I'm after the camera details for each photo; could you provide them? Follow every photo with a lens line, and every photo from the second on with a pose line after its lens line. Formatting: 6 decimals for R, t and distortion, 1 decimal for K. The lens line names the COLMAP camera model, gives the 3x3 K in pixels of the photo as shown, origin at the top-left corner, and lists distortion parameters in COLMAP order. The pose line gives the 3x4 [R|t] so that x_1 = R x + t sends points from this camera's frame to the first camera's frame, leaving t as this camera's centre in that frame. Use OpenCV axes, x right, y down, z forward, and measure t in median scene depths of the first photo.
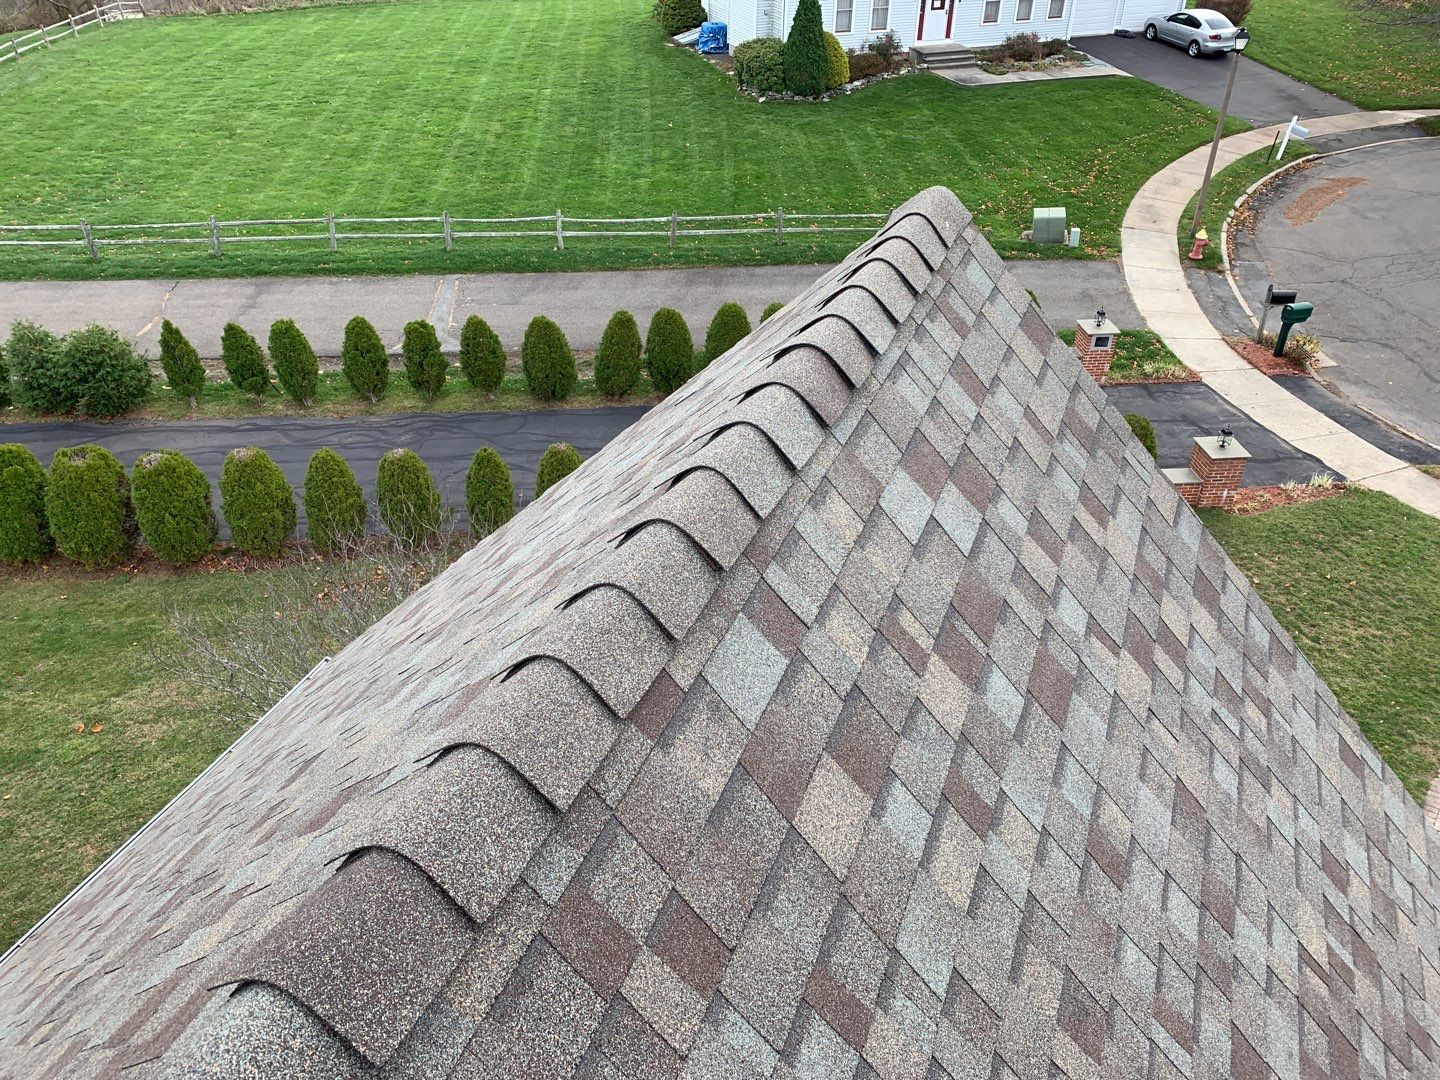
lens RADIAL K [[1119.6, 0, 720.0], [0, 1119.6, 540.0], [0, 0, 1]] dist [0.035373, -0.015582]
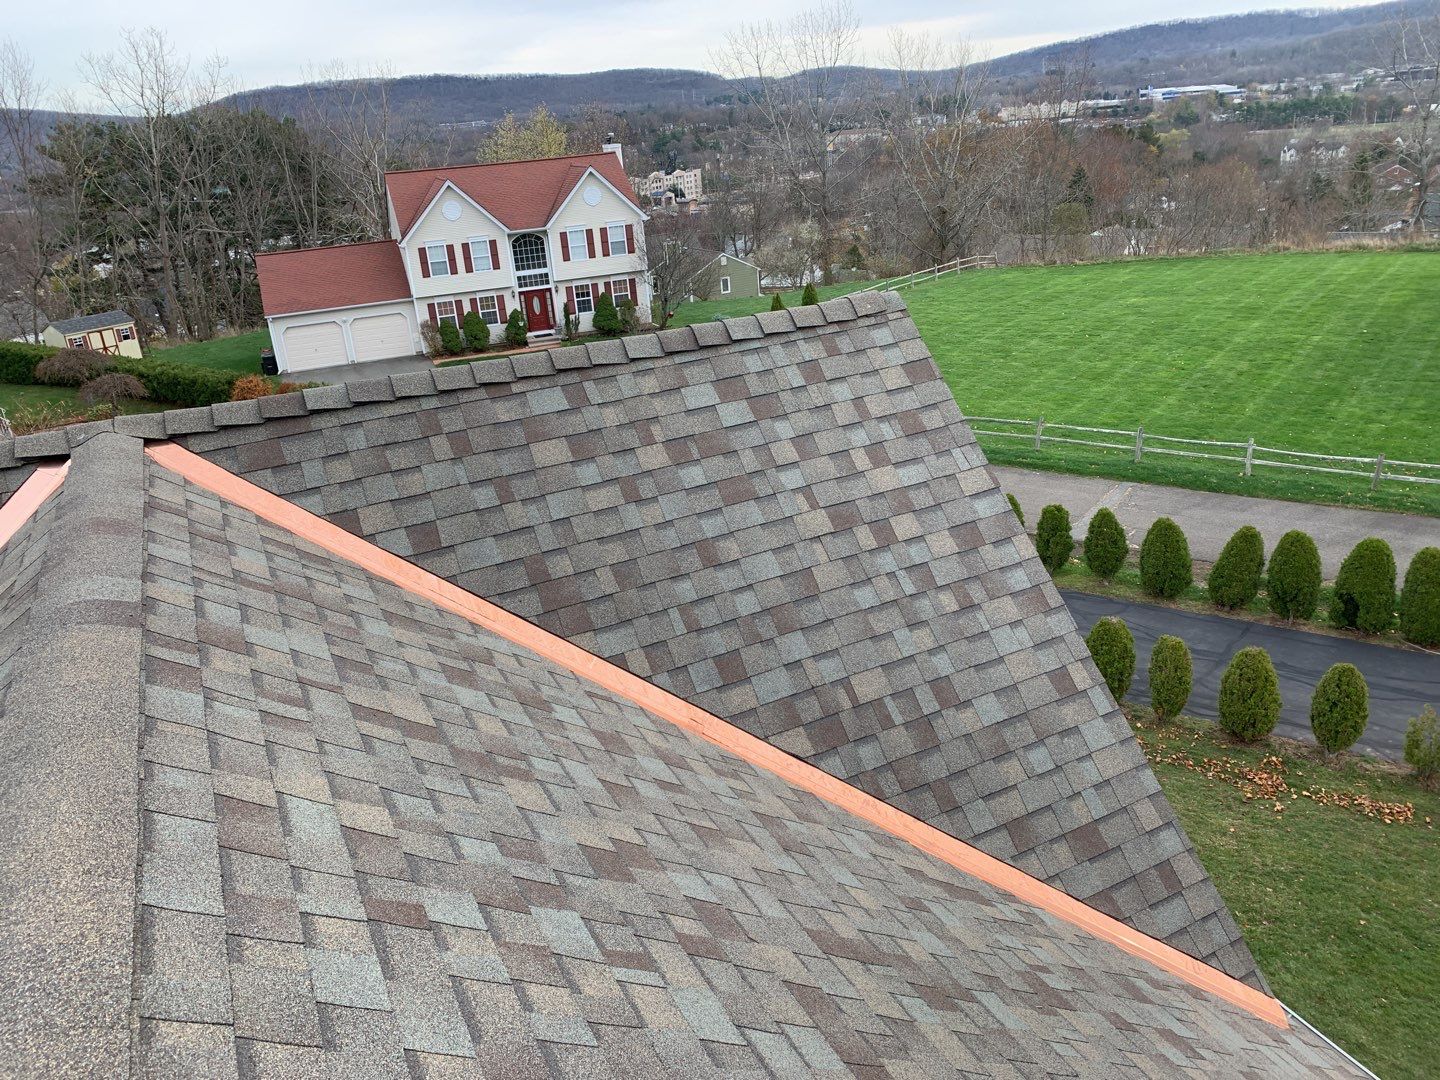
lens RADIAL K [[1122.3, 0, 717.5], [0, 1122.3, 548.6], [0, 0, 1]] dist [0.032359, -0.009352]
pose [[0.762351, 0.181250, -0.621264, 0.142858], [-0.298515, 0.950238, -0.089080, 0.038958], [0.574203, 0.253368, 0.778521, -0.056227]]
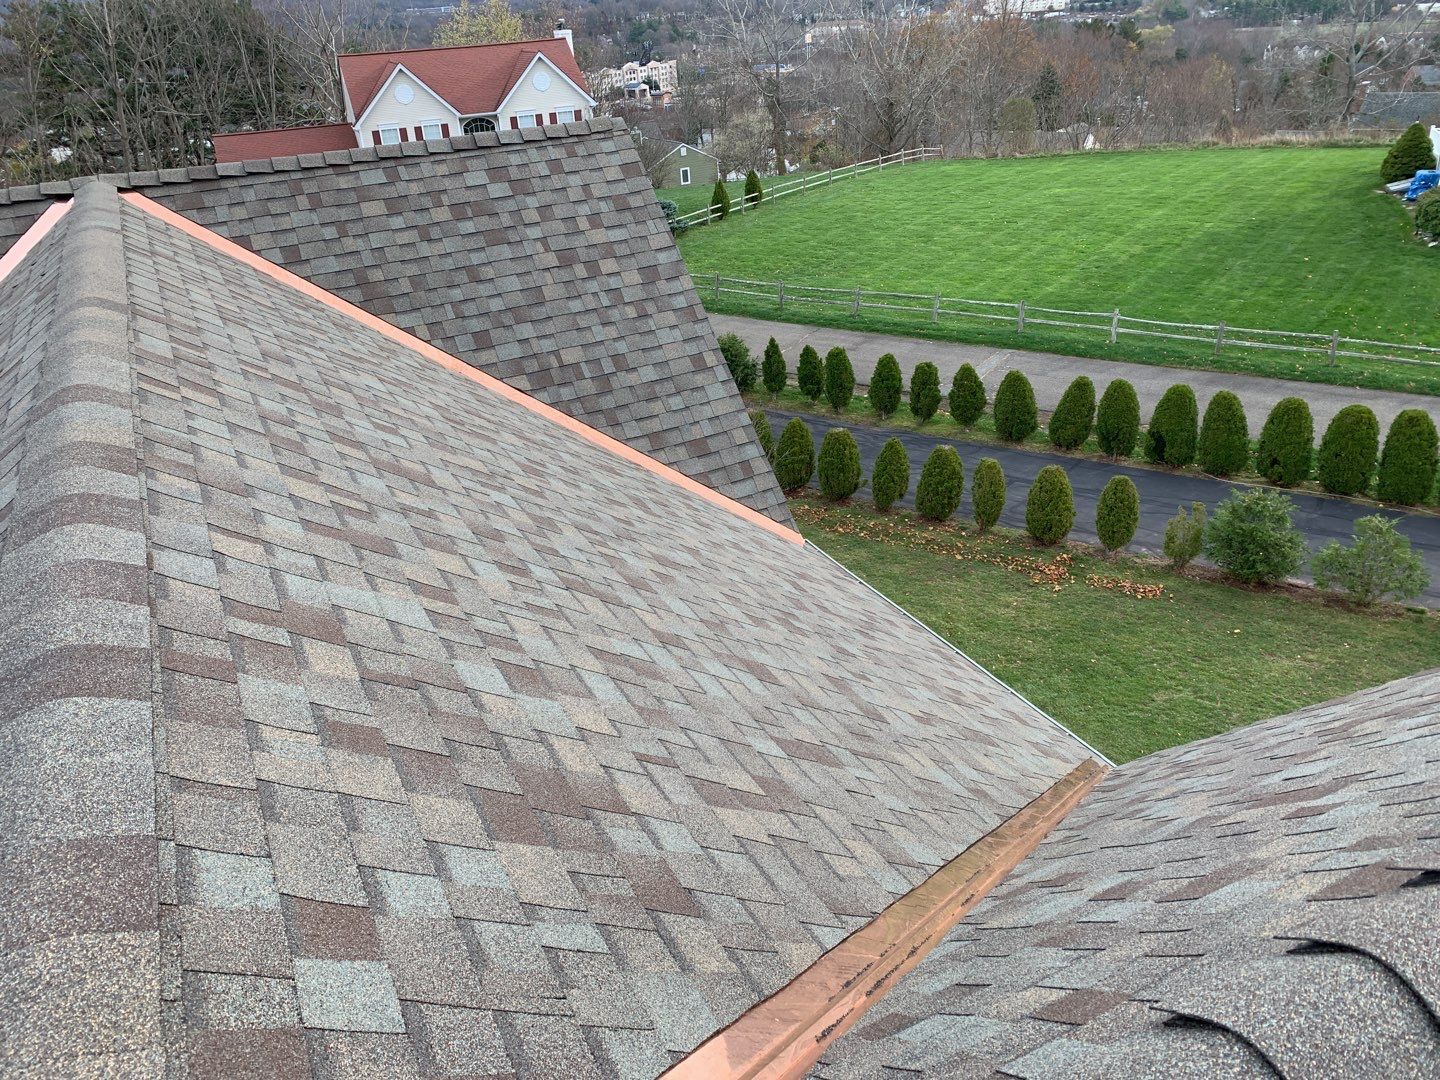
lens RADIAL K [[1119.6, 0, 720.0], [0, 1119.6, 540.0], [0, 0, 1]] dist [0.035373, -0.015582]
pose [[0.775130, 0.231327, -0.587929, 0.270941], [-0.301615, 0.953161, -0.022620, 0.078327], [0.555159, 0.194862, 0.808596, -0.105267]]
